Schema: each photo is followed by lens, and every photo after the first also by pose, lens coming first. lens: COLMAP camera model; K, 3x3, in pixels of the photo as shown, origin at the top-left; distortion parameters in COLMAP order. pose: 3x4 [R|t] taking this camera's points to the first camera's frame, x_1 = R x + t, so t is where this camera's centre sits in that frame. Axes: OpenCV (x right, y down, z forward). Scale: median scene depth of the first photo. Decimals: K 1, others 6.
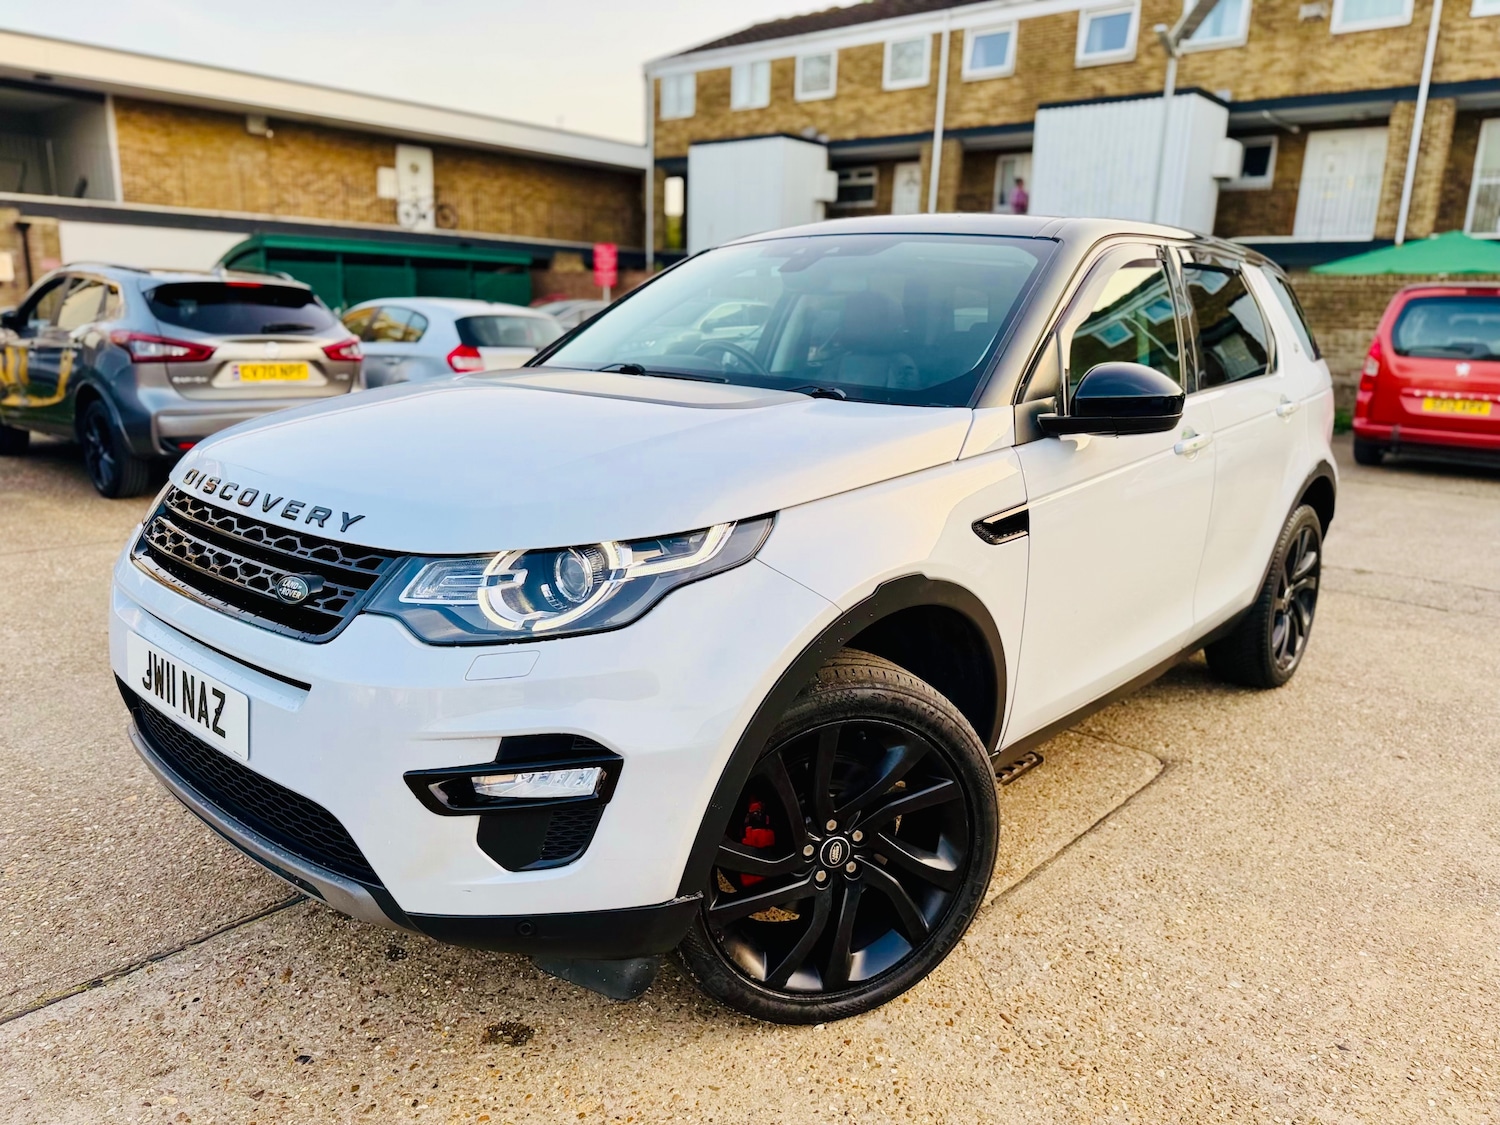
lens RADIAL K [[1057.0, 0, 750.0], [0, 1057.0, 568.0], [0, 0, 1]] dist [0.016158, -0.018986]
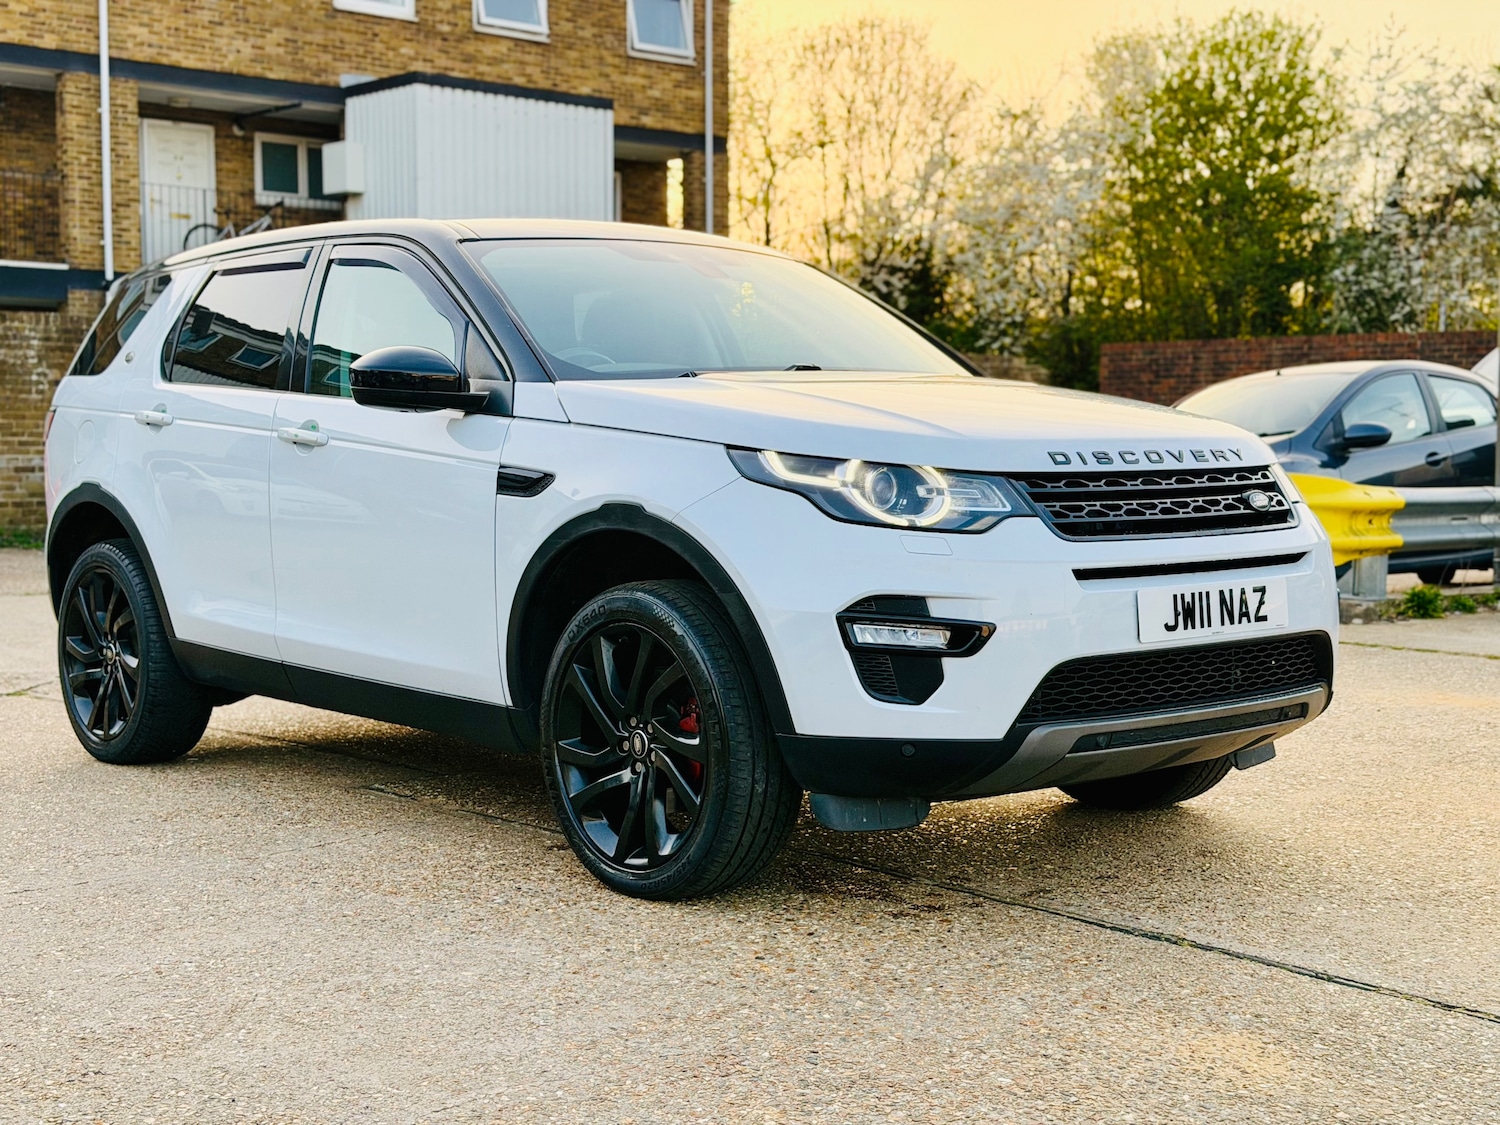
lens RADIAL K [[2075.9, 0, 749.7], [0, 2075.9, 558.7], [0, 0, 1]] dist [0.031391, 0.000000]
pose [[0.142045, -0.087059, 0.986024, -1.838818], [0.231307, 0.971466, 0.052452, -0.116376], [-0.962455, 0.220624, 0.158129, 0.700722]]
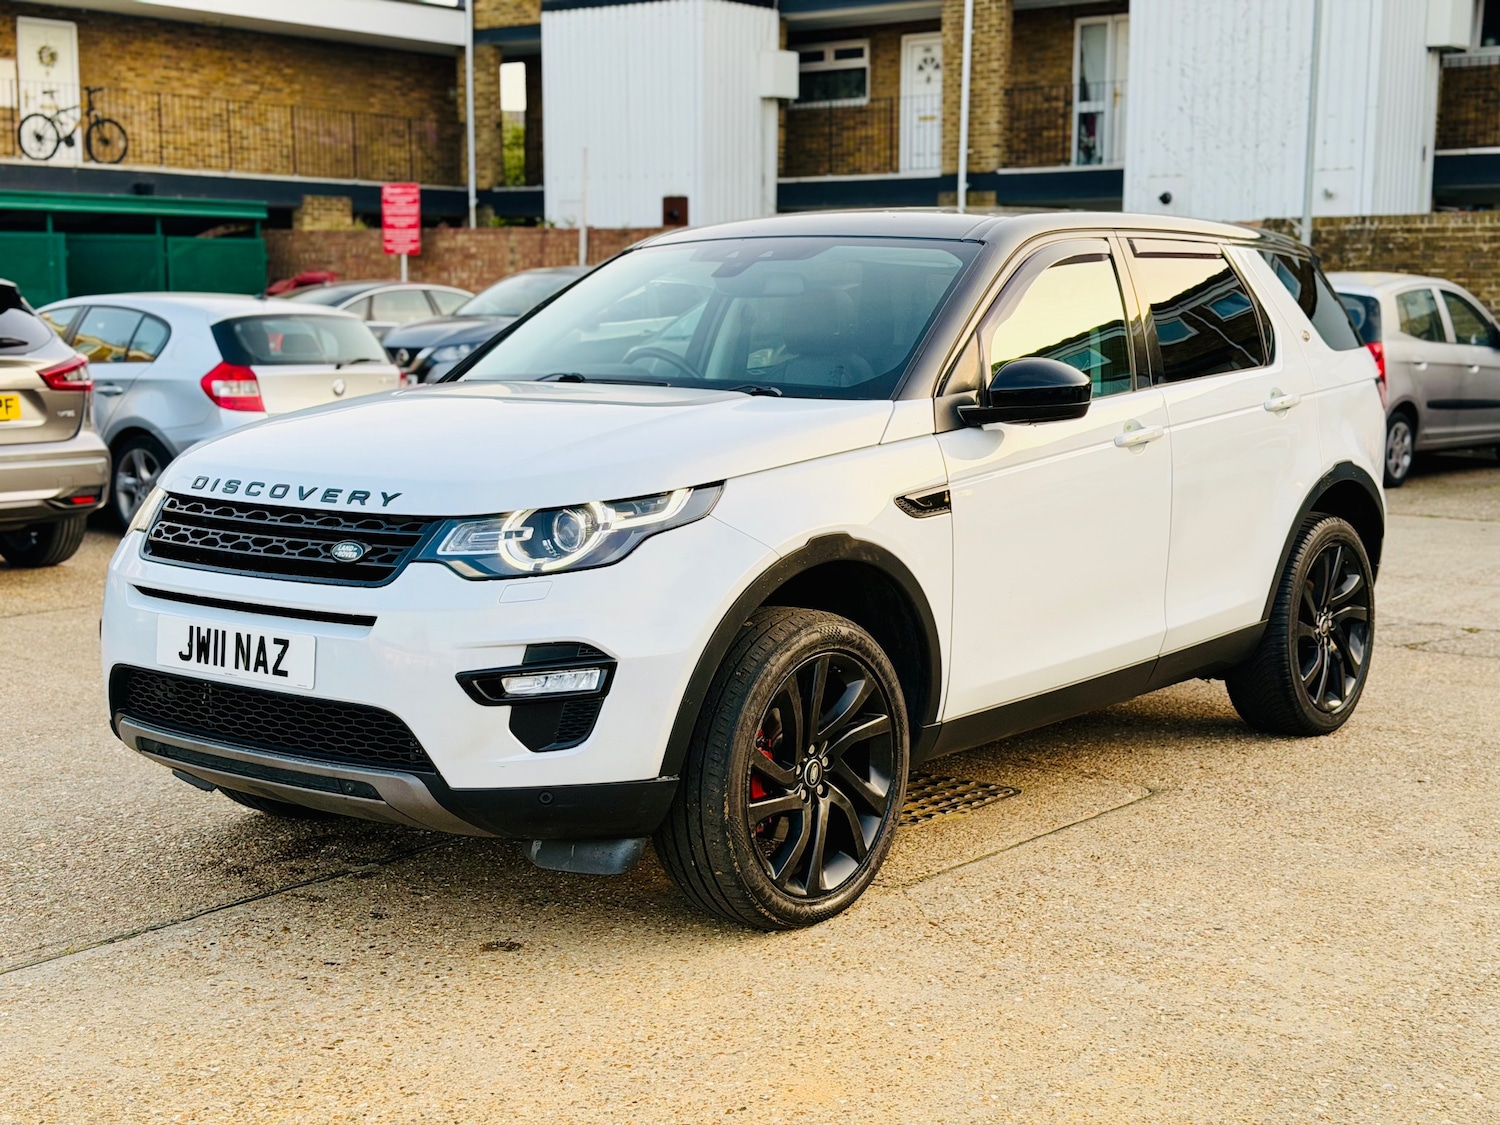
lens RADIAL K [[2042.6, 0, 747.0], [0, 2042.6, 567.2], [0, 0, 1]] dist [0.085574, 0.000000]
pose [[0.998515, -0.032741, 0.043534, -0.033360], [0.036977, 0.994264, -0.100356, 0.173195], [-0.039998, 0.101817, 0.993999, -0.832901]]
